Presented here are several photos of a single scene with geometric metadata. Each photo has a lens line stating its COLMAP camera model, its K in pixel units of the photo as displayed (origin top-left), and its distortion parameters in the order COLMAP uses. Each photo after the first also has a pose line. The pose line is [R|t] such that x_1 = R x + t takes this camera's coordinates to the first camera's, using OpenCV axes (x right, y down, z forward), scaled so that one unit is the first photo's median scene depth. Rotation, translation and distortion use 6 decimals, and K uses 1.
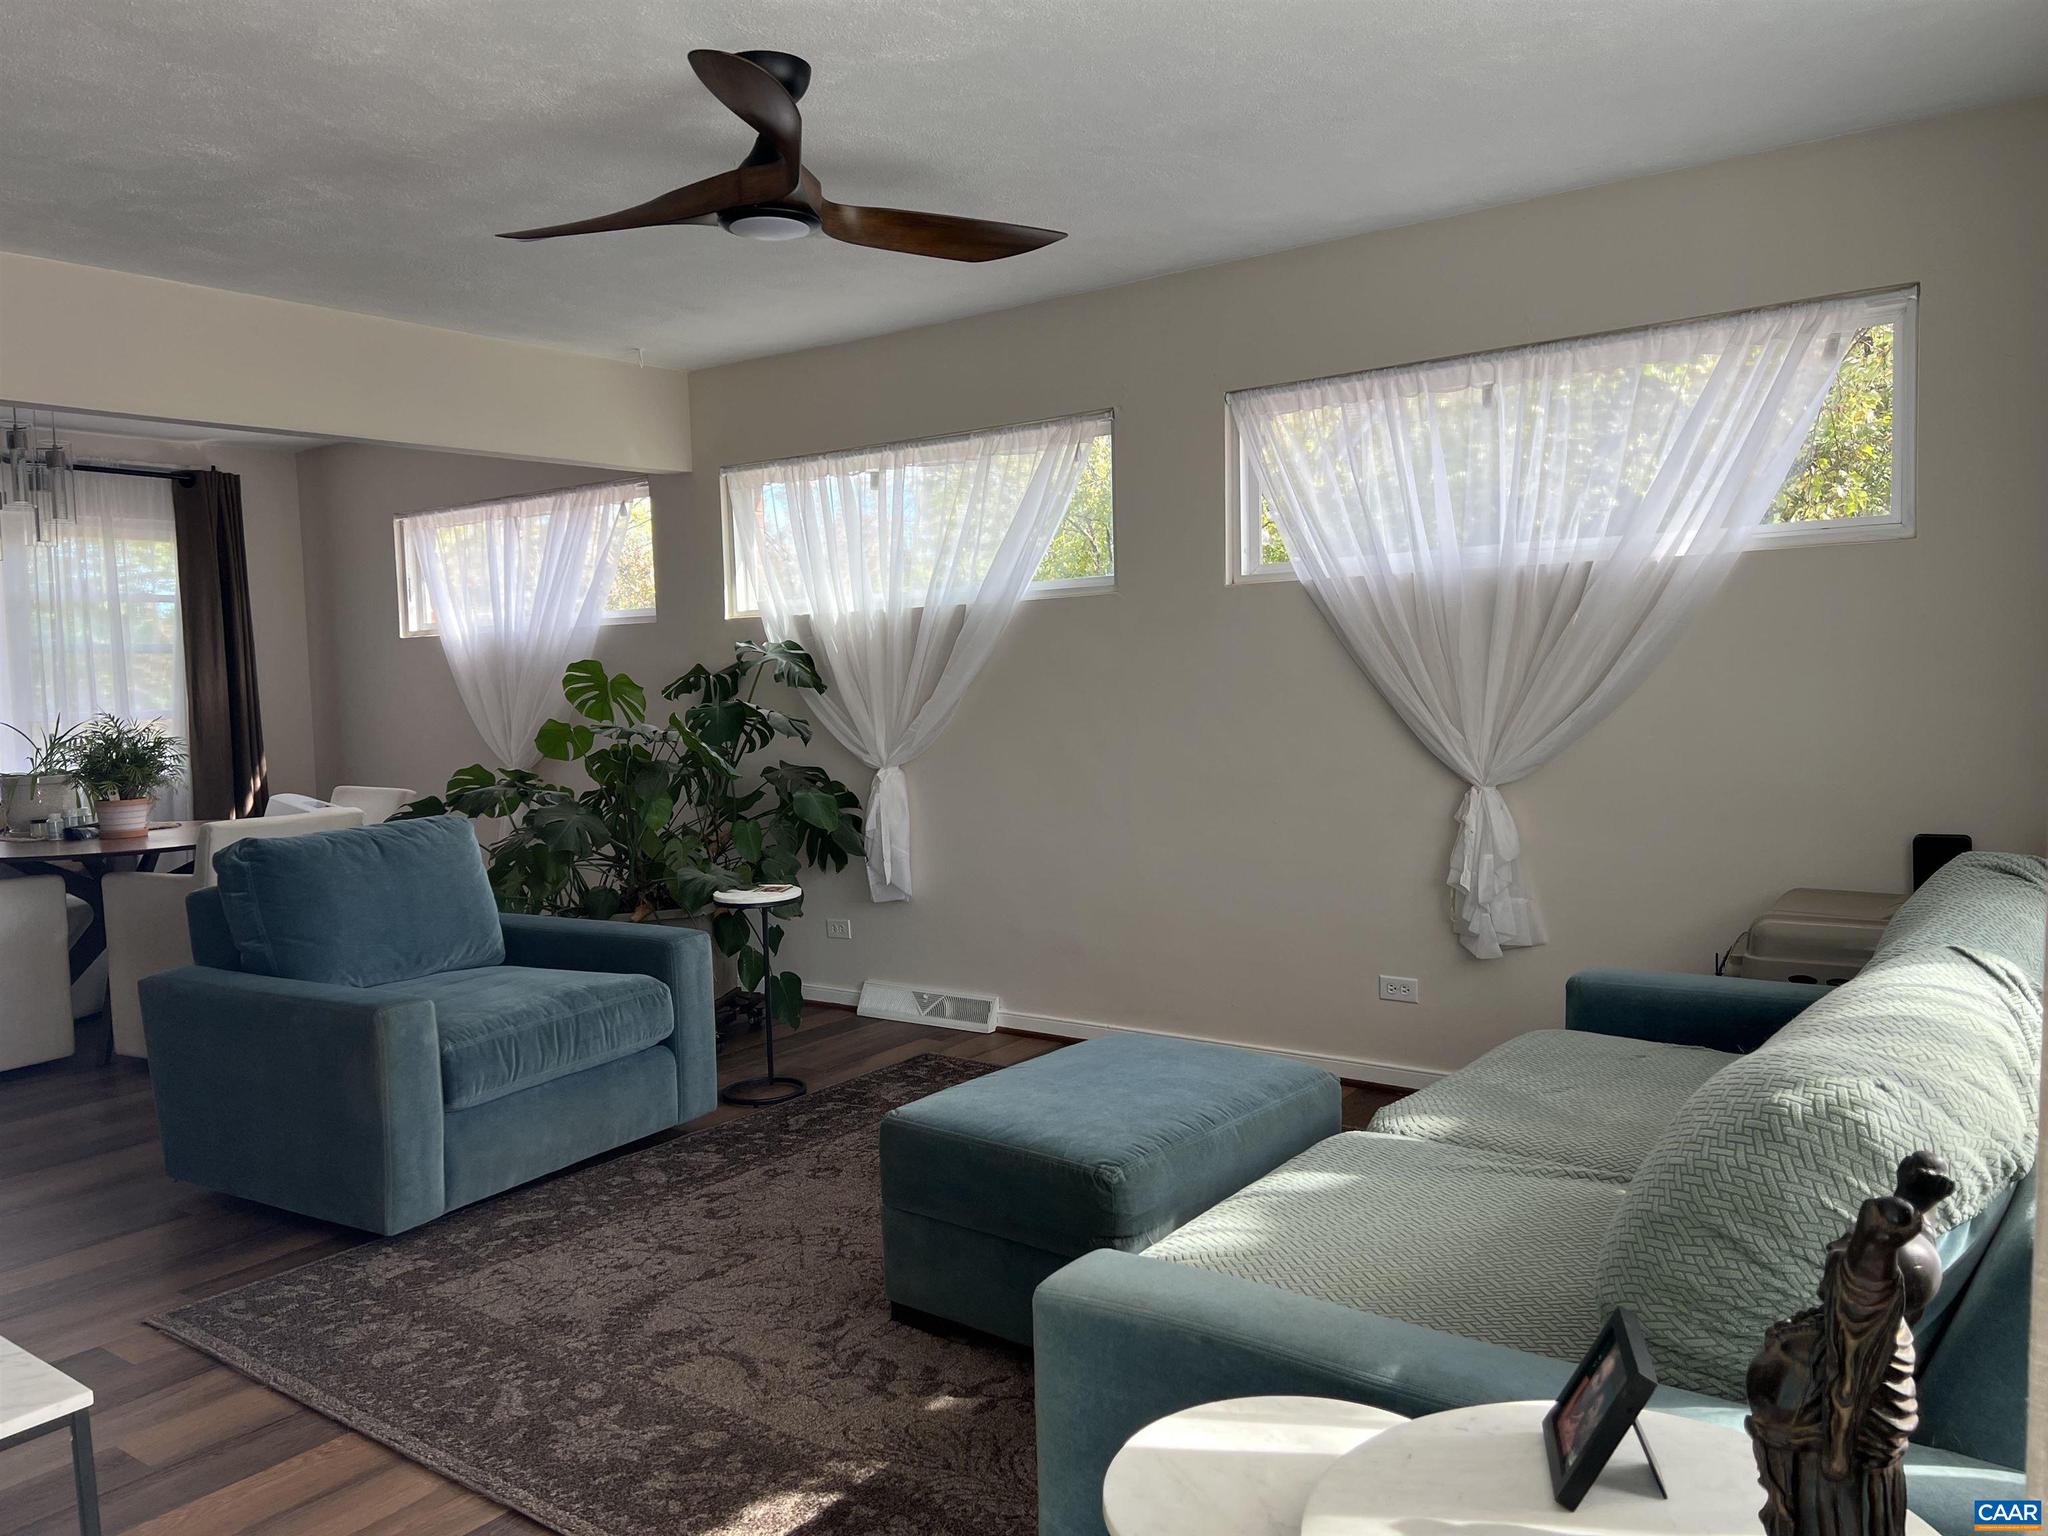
lens RADIAL K [[1530.6, 0, 1018.4], [0, 1530.6, 773.0], [0, 0, 1]] dist [0.052428, -0.057605]
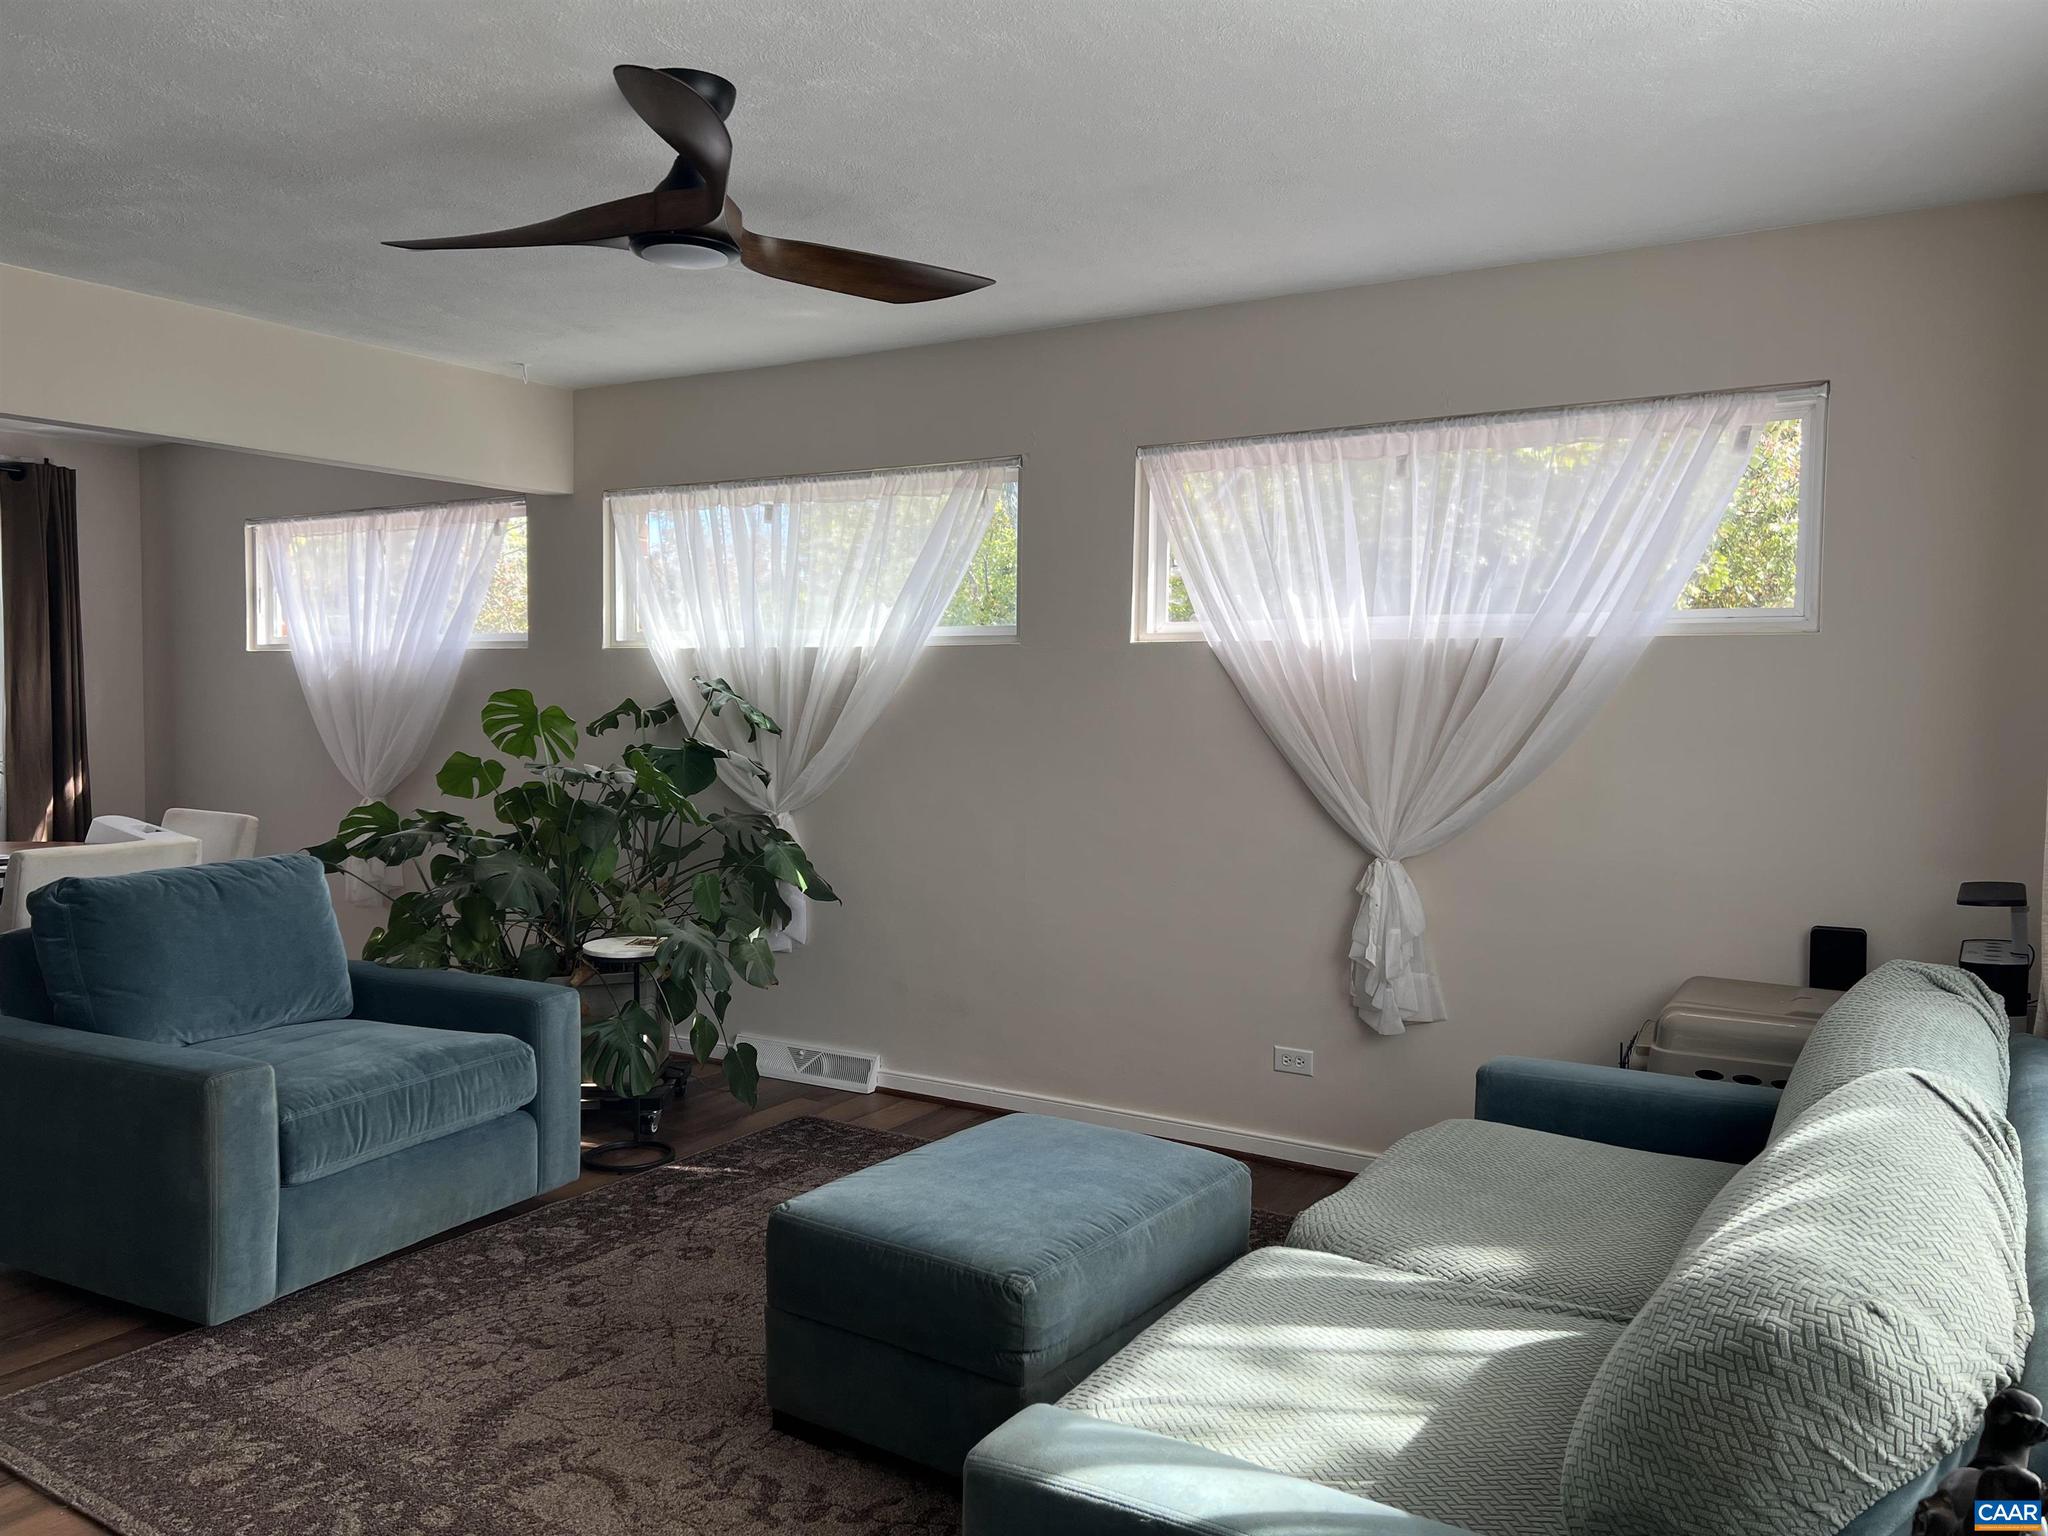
lens RADIAL K [[1530.6, 0, 1015.2], [0, 1530.6, 770.1], [0, 0, 1]] dist [0.052428, -0.057605]
pose [[0.995618, 0.035794, 0.086395, -0.025116], [-0.034129, 0.999204, -0.020674, -0.022517], [-0.087066, 0.017635, 0.996046, 0.042226]]
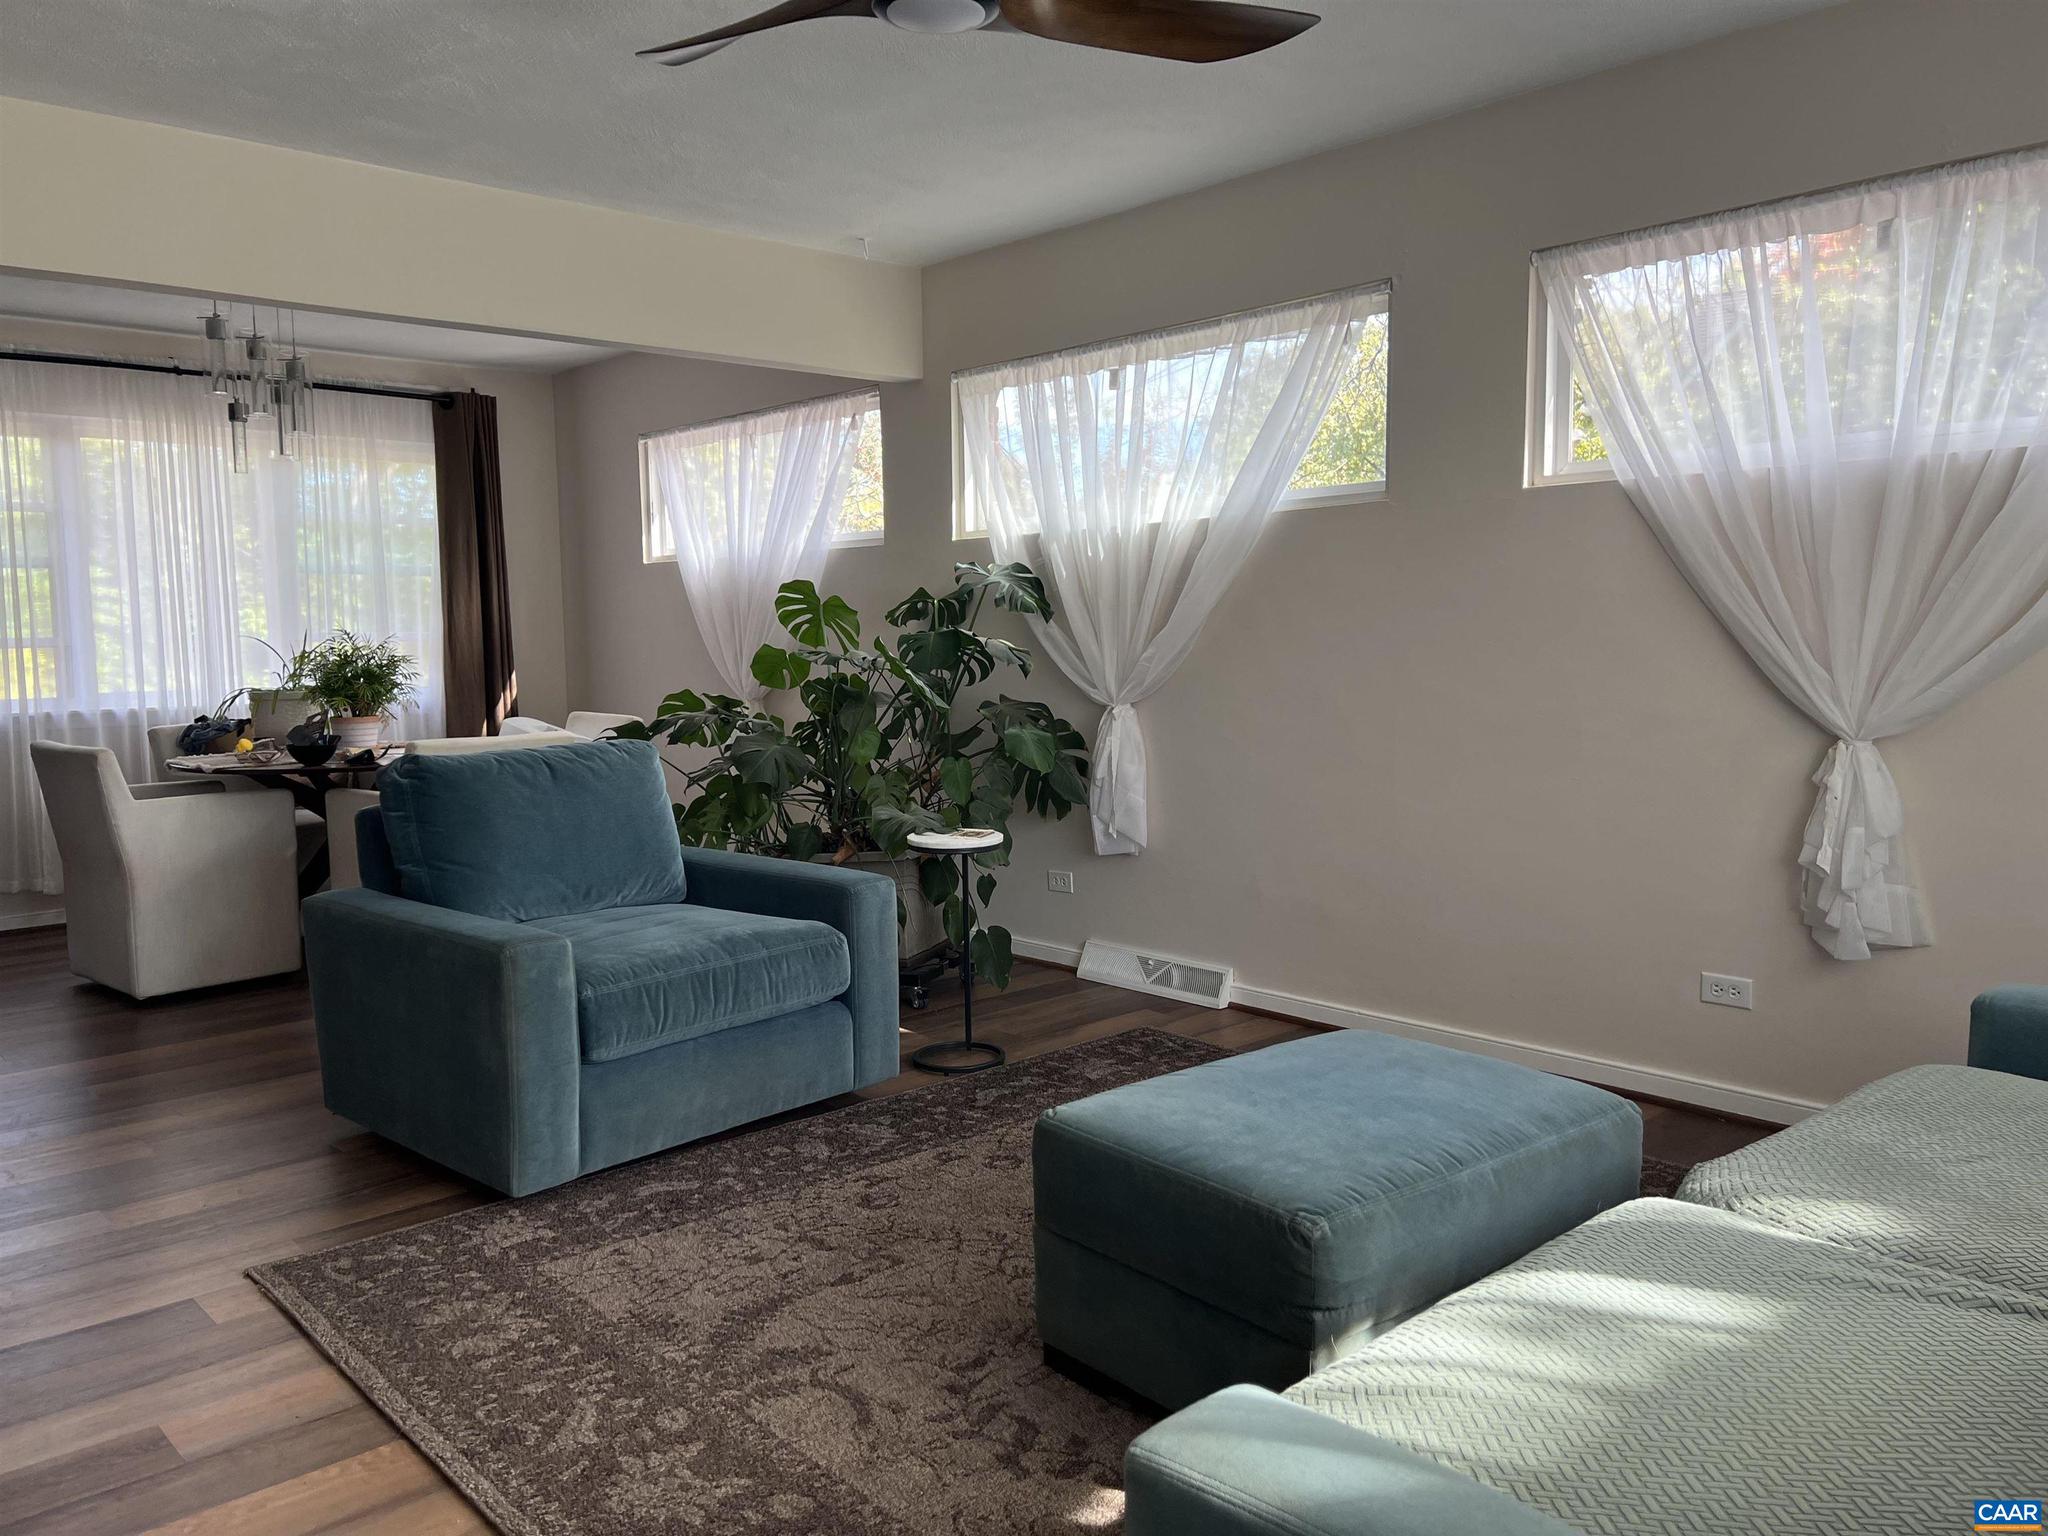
lens RADIAL K [[1530.6, 0, 1008.9], [0, 1530.6, 774.5], [0, 0, 1]] dist [0.052428, -0.057605]
pose [[0.980950, 0.034778, -0.191122, 0.035764], [-0.028739, 0.998999, 0.034278, 0.012809], [0.192123, -0.028132, 0.980968, 0.165164]]
